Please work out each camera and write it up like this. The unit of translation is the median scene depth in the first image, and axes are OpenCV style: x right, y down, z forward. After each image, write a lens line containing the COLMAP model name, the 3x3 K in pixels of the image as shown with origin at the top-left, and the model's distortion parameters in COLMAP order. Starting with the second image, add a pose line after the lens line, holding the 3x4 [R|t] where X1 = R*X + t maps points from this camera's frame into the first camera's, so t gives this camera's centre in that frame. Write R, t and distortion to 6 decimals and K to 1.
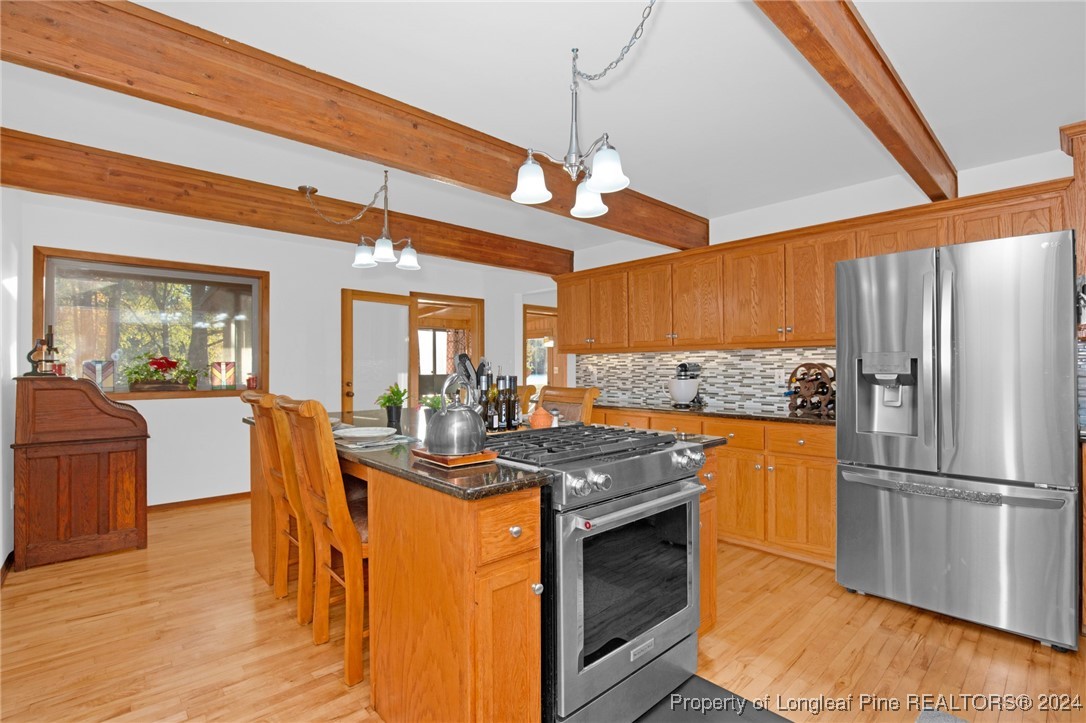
lens RADIAL K [[512.7, 0, 543.0], [0, 512.7, 361.5], [0, 0, 1]] dist [-0.023016, 0.000324]
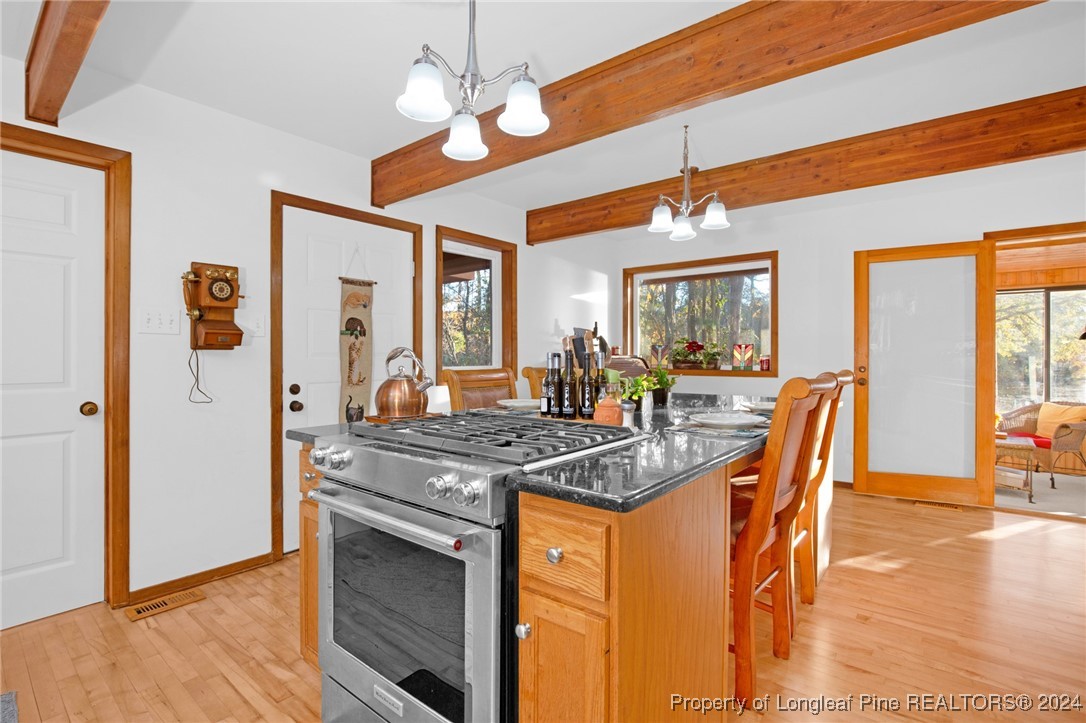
lens RADIAL K [[512.7, 0, 543.0], [0, 512.7, 361.5], [0, 0, 1]] dist [-0.023016, 0.000324]
pose [[0.142264, 0.014706, -0.989719, 0.430957], [0.011375, 0.999799, 0.016491, 0.016420], [0.989763, -0.013604, 0.142068, 0.491415]]
